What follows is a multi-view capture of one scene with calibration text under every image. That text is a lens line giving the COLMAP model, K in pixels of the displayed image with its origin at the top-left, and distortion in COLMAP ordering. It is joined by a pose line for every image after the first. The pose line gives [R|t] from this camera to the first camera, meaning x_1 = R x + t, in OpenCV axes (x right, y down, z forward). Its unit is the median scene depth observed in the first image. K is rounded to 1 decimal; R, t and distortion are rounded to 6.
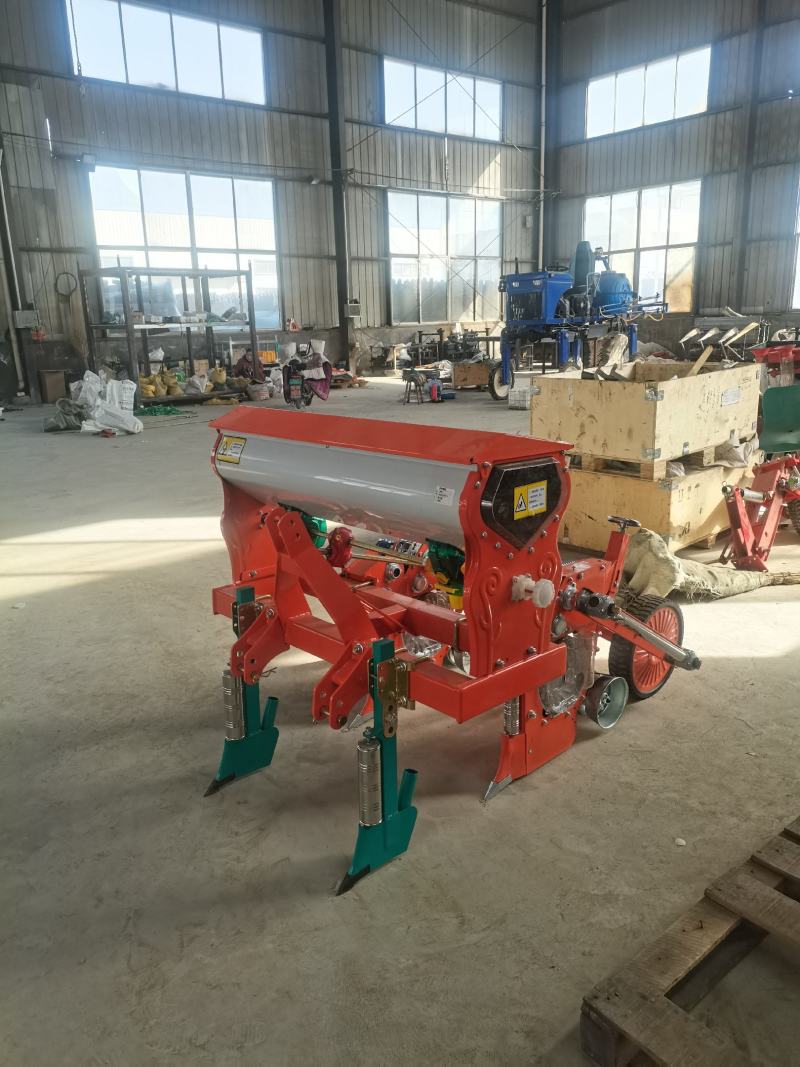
lens RADIAL K [[812.7, 0, 399.7], [0, 812.7, 530.9], [0, 0, 1]] dist [0.069650, -0.085798]
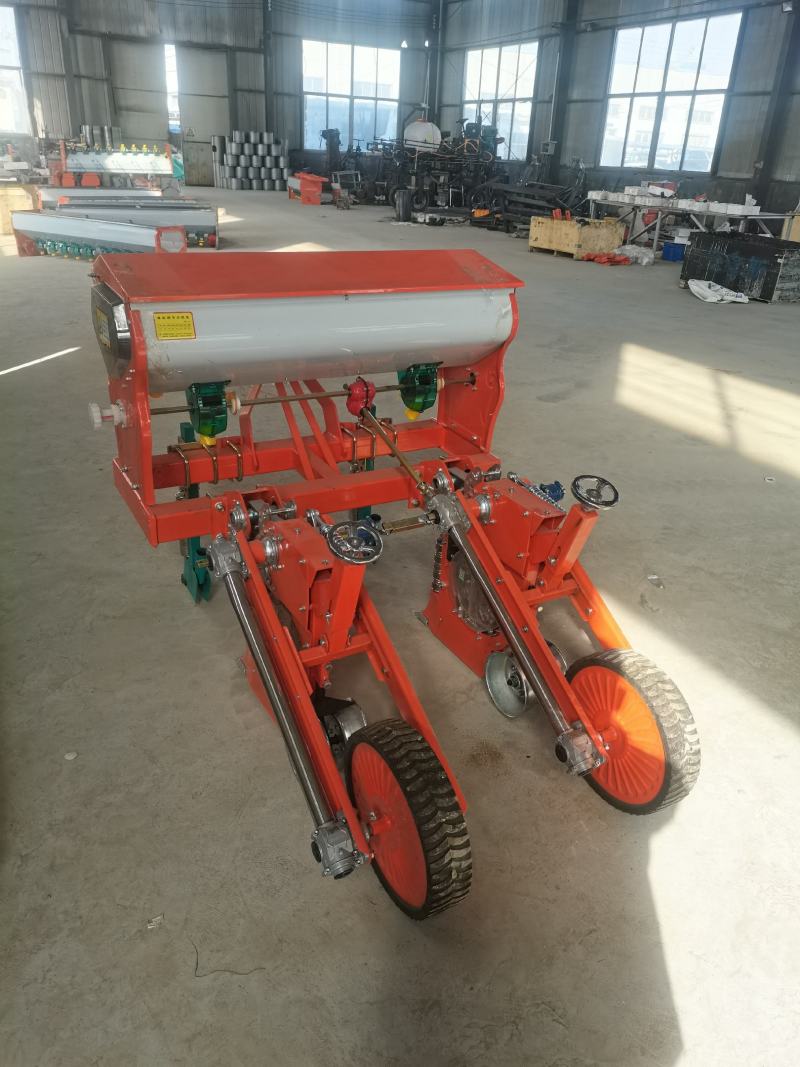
lens RADIAL K [[812.7, 0, 399.7], [0, 812.7, 530.9], [0, 0, 1]] dist [0.069650, -0.085798]
pose [[-0.239983, 0.428486, -0.871096, 0.188533], [-0.281770, 0.827944, 0.484887, -0.076033], [0.928985, 0.361813, -0.077958, 0.262986]]
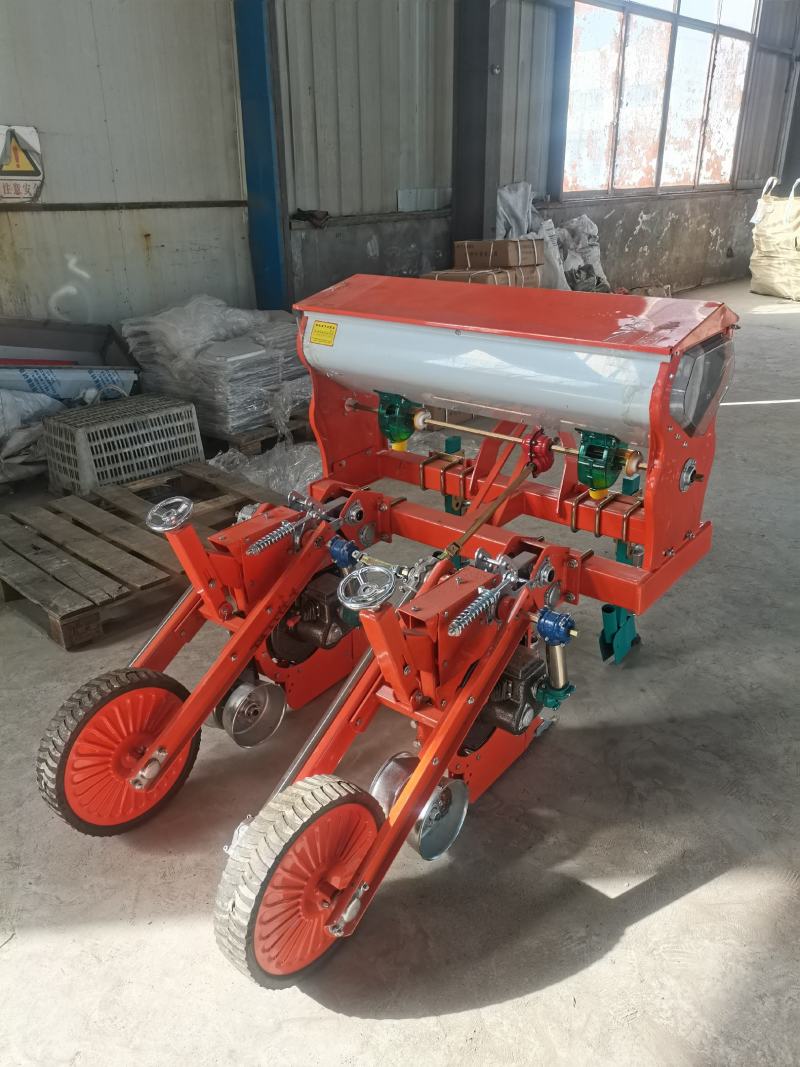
lens RADIAL K [[812.7, 0, 399.7], [0, 812.7, 530.9], [0, 0, 1]] dist [0.069650, -0.085798]
pose [[-0.991632, 0.088754, -0.093743, 0.038230], [0.011245, 0.782793, 0.622181, -0.103463], [0.128602, 0.615920, -0.777241, 0.382583]]
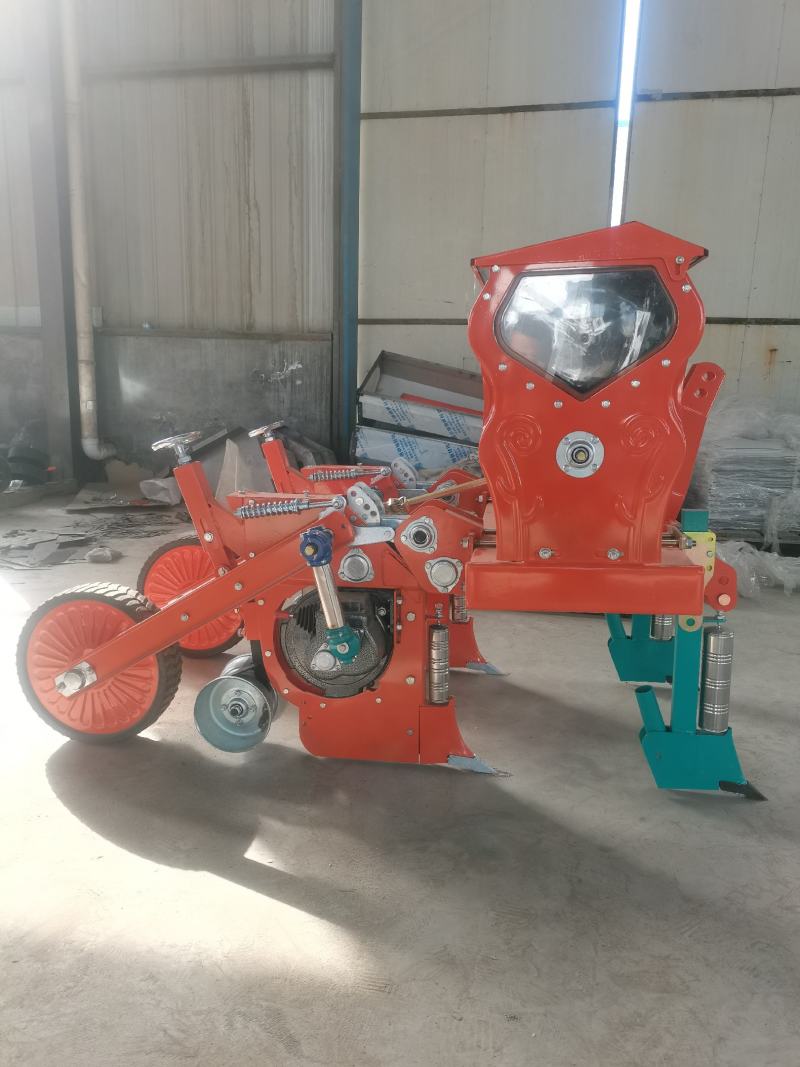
lens RADIAL K [[812.7, 0, 399.7], [0, 812.7, 530.9], [0, 0, 1]] dist [0.069650, -0.085798]
pose [[-0.615738, -0.135093, 0.776284, -0.124823], [0.198253, 0.926938, 0.318562, -0.039741], [-0.762602, 0.350051, -0.543969, 0.344962]]
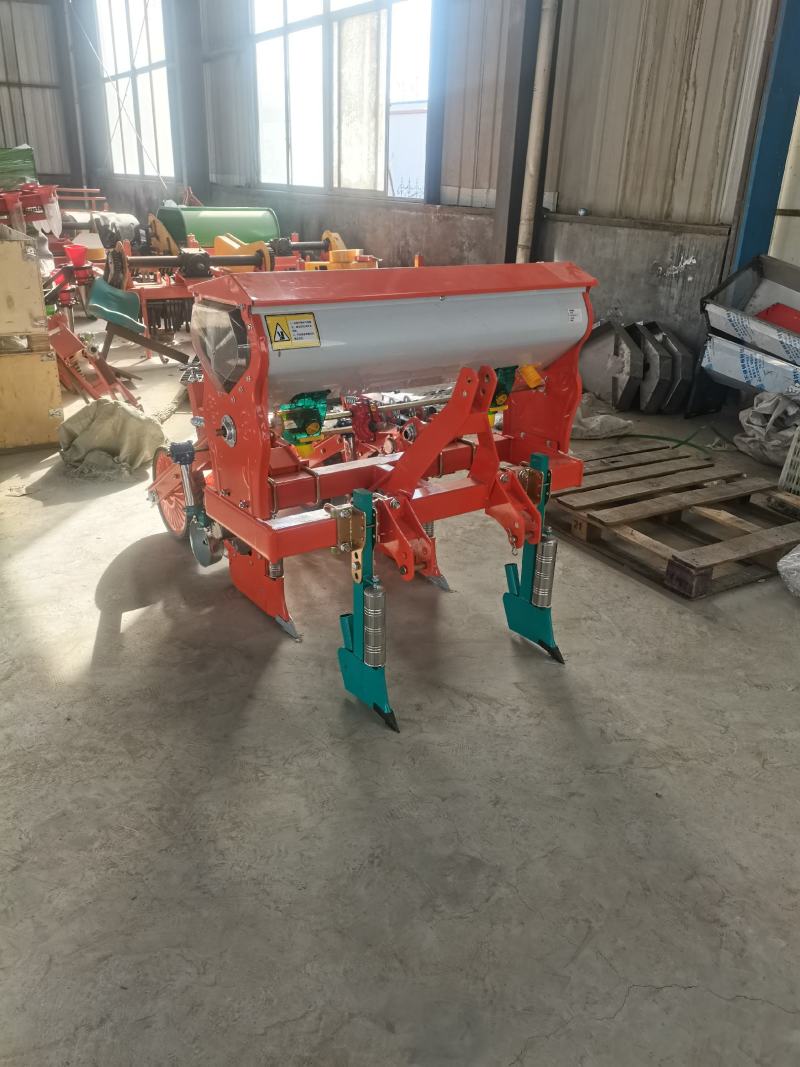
lens RADIAL K [[812.7, 0, 399.7], [0, 812.7, 530.9], [0, 0, 1]] dist [0.069650, -0.085798]
pose [[0.144392, -0.358443, 0.922317, -0.214842], [0.217569, 0.920776, 0.323783, -0.034746], [-0.965305, 0.153916, 0.210939, 0.174265]]
